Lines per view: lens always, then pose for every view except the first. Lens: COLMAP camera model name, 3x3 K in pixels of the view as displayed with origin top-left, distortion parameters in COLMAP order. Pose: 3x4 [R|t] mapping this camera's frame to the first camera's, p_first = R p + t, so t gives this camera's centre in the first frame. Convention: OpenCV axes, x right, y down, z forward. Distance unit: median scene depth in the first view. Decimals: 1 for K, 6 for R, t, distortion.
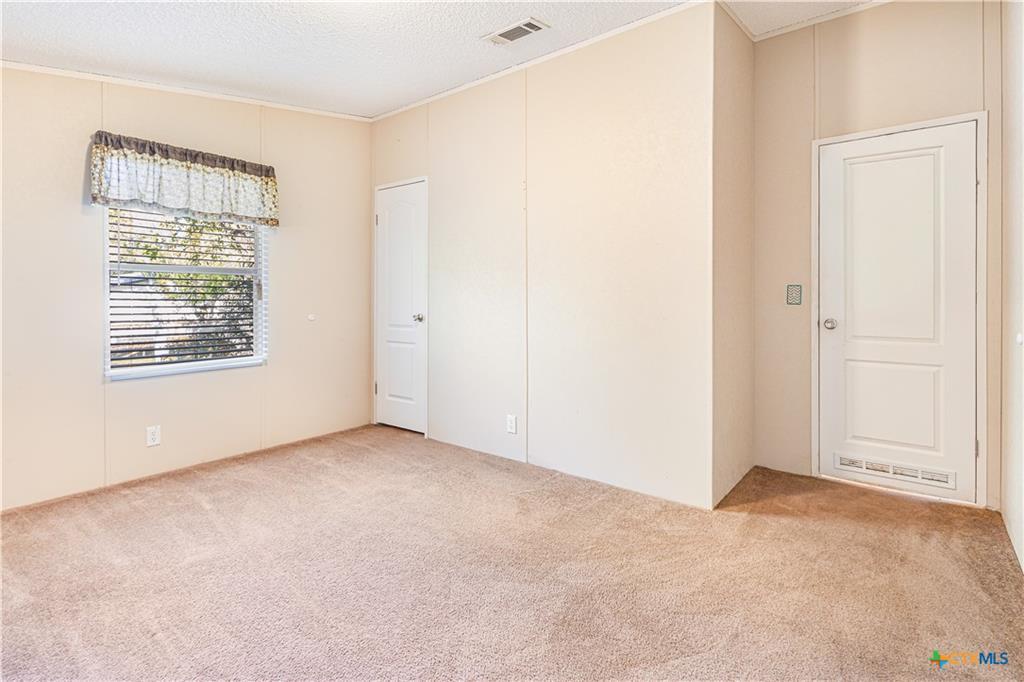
lens RADIAL K [[496.7, 0, 513.1], [0, 496.7, 298.9], [0, 0, 1]] dist [0.001676, 0.000350]
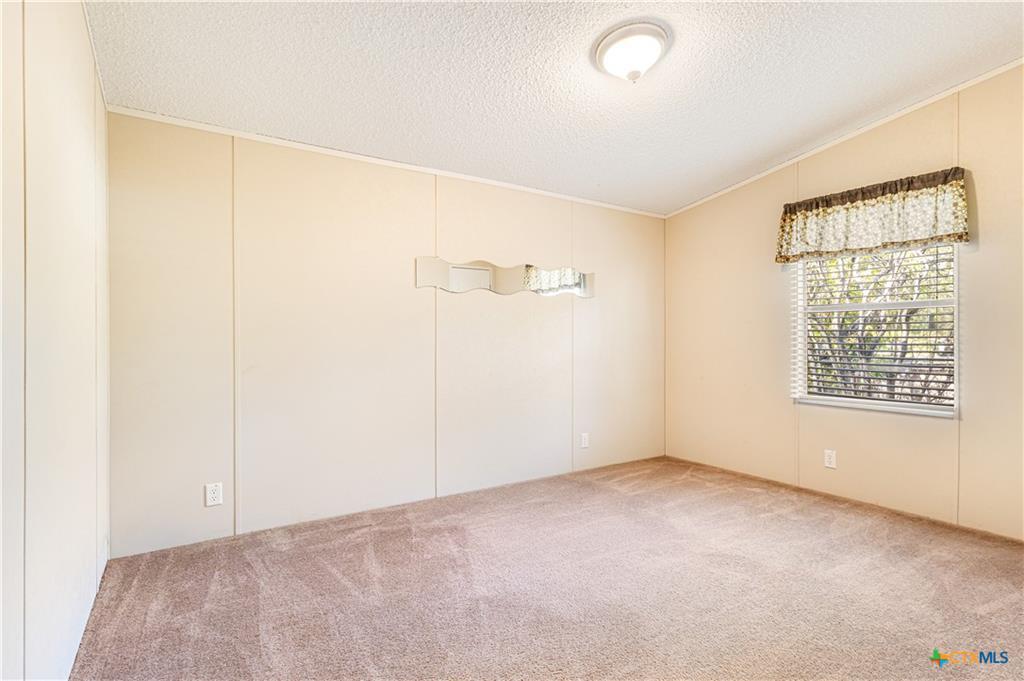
lens RADIAL K [[504.6, 0, 524.0], [0, 504.6, 343.8], [0, 0, 1]] dist [-0.002509, 0.000120]
pose [[-0.307092, 0.010816, -0.951618, 0.559957], [0.001271, 0.999939, 0.010955, 0.003751], [0.951679, 0.002155, -0.307087, 0.693119]]
